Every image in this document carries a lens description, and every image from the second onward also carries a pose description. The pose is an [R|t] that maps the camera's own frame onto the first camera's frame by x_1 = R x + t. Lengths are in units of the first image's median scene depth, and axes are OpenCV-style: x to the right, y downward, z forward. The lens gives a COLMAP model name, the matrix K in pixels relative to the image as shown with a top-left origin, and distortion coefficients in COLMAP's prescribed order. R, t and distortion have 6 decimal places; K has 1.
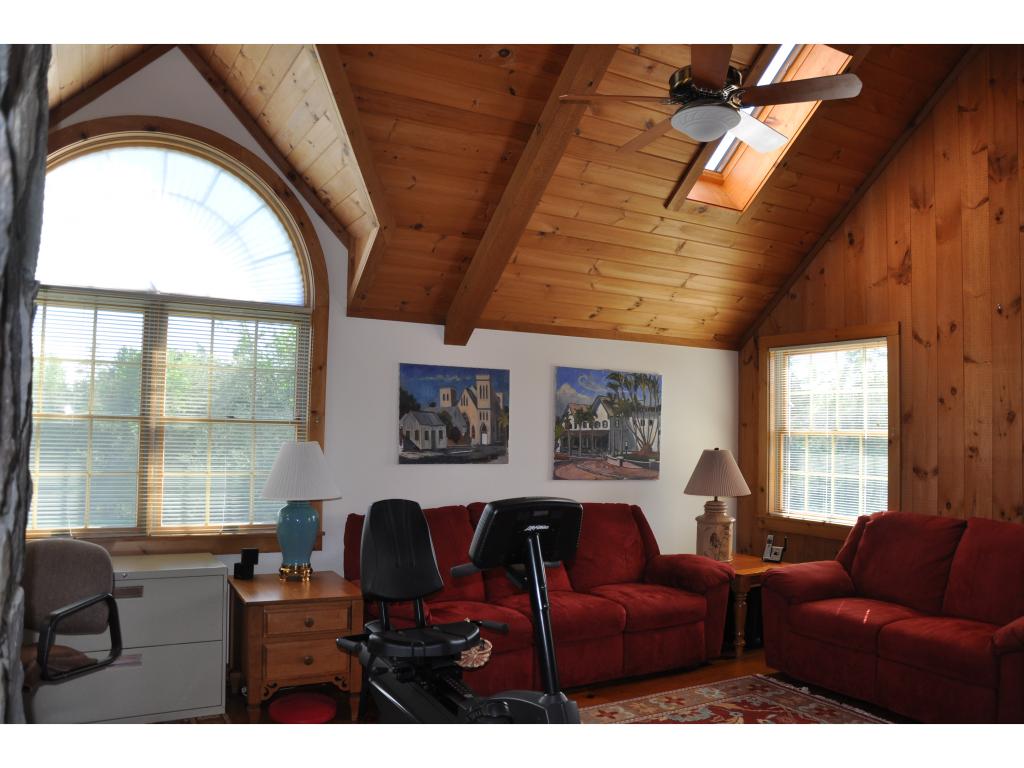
lens RADIAL K [[809.8, 0, 514.2], [0, 809.8, 389.2], [0, 0, 1]] dist [-0.153818, 0.132364]
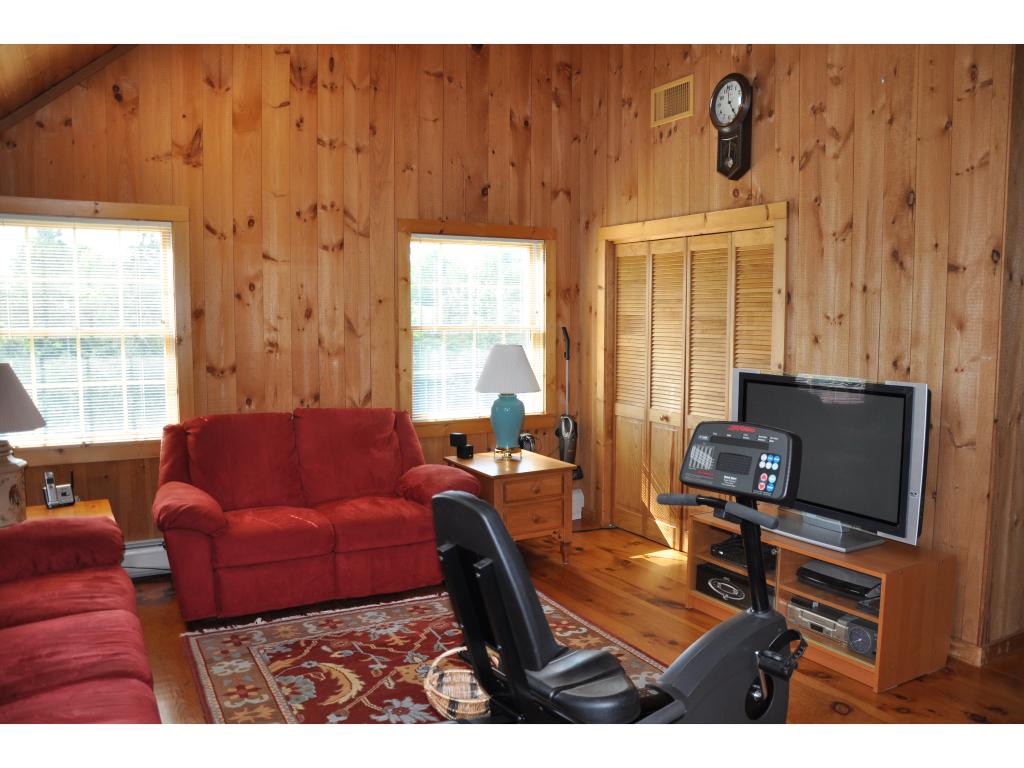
lens RADIAL K [[809.8, 0, 514.2], [0, 809.8, 389.2], [0, 0, 1]] dist [-0.153818, 0.132364]
pose [[-0.003811, -0.105367, 0.994426, -0.473563], [-0.051625, 0.993128, 0.105031, 0.008101], [-0.998659, -0.050937, -0.009225, 0.684179]]
